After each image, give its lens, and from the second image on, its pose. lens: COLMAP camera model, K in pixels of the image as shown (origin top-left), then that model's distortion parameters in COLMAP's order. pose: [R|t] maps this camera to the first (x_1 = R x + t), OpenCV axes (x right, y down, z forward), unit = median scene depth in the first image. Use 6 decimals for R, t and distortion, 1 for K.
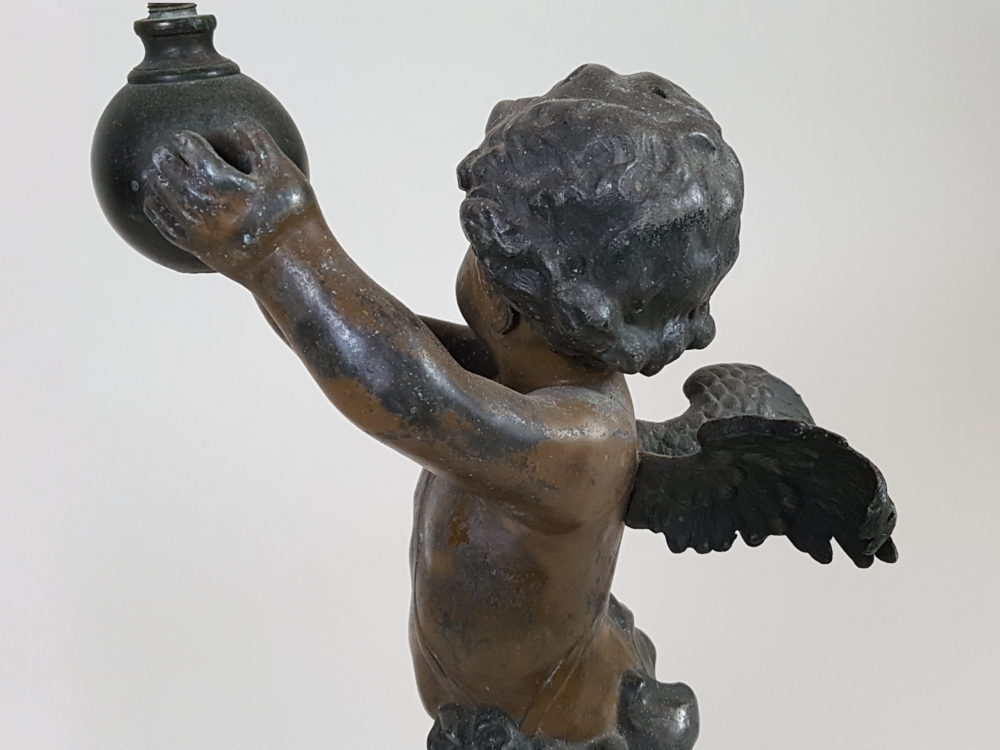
lens RADIAL K [[954.1, 0, 500.0], [0, 954.1, 375.0], [0, 0, 1]] dist [0.098190, -0.426909]
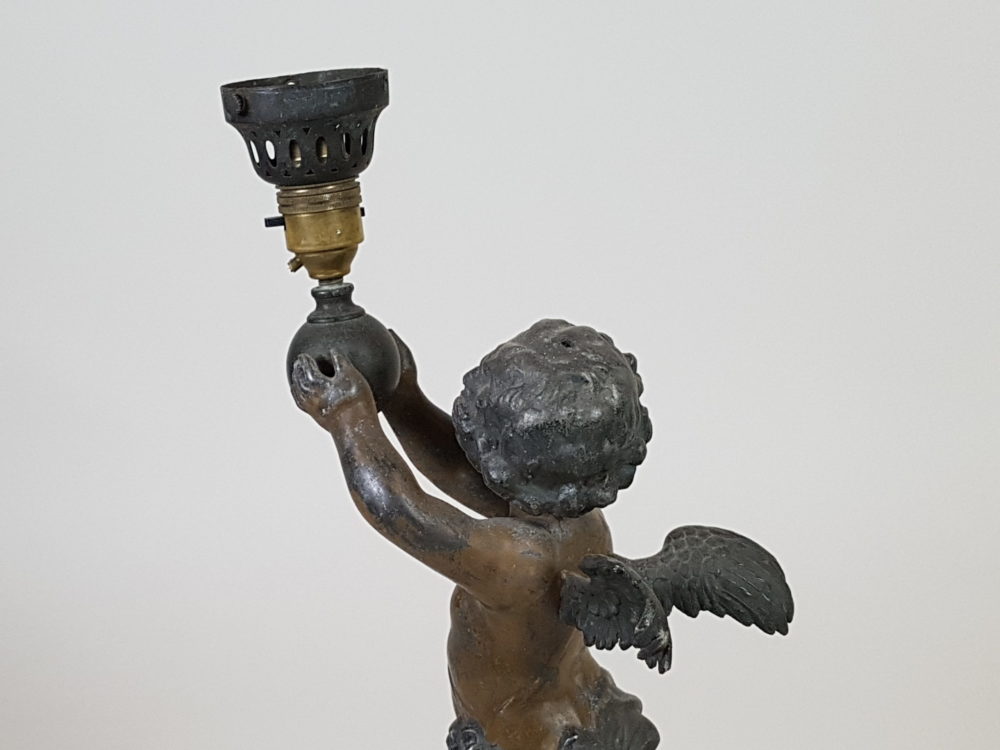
lens RADIAL K [[954.1, 0, 500.0], [0, 954.1, 375.0], [0, 0, 1]] dist [0.098190, -0.426909]
pose [[0.845028, 0.083389, -0.528179, 0.965050], [-0.139779, 0.987868, -0.067666, -0.123667], [0.516129, 0.131008, 0.846432, -0.416751]]
